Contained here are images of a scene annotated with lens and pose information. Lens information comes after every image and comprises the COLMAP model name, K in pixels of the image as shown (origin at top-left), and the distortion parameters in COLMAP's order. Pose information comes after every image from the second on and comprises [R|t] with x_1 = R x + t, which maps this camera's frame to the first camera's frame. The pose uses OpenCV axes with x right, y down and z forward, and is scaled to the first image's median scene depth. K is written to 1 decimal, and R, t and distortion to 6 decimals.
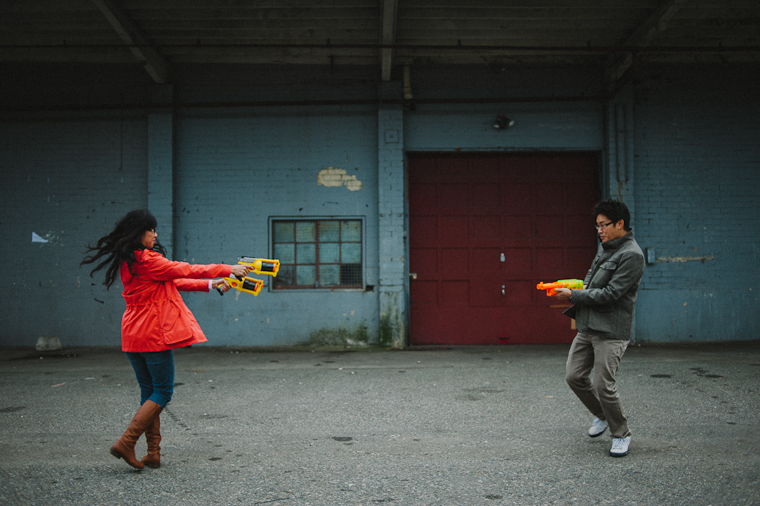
lens RADIAL K [[766.2, 0, 380.0], [0, 766.2, 253.0], [0, 0, 1]] dist [-0.000826, 0.008579]
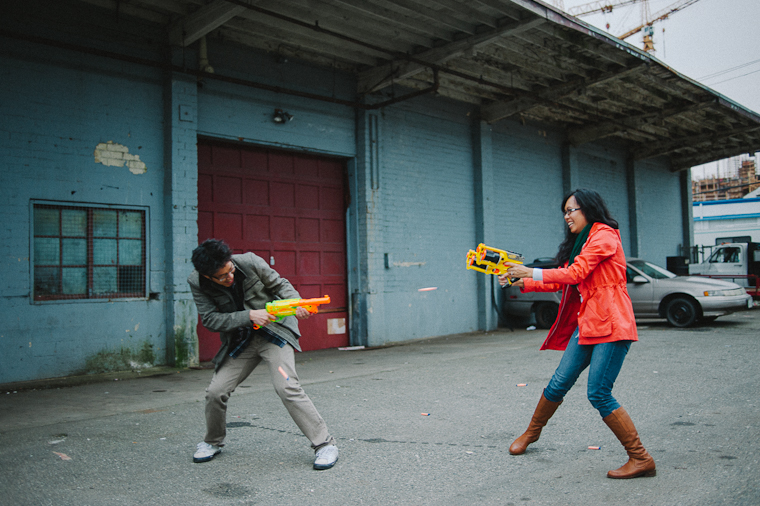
lens RADIAL K [[766.2, 0, 380.0], [0, 766.2, 253.0], [0, 0, 1]] dist [-0.000826, 0.008579]
pose [[0.702376, 0.019918, 0.711527, -0.421648], [-0.002769, 0.999677, -0.025251, 0.020051], [-0.711800, 0.015766, 0.702205, 0.262136]]
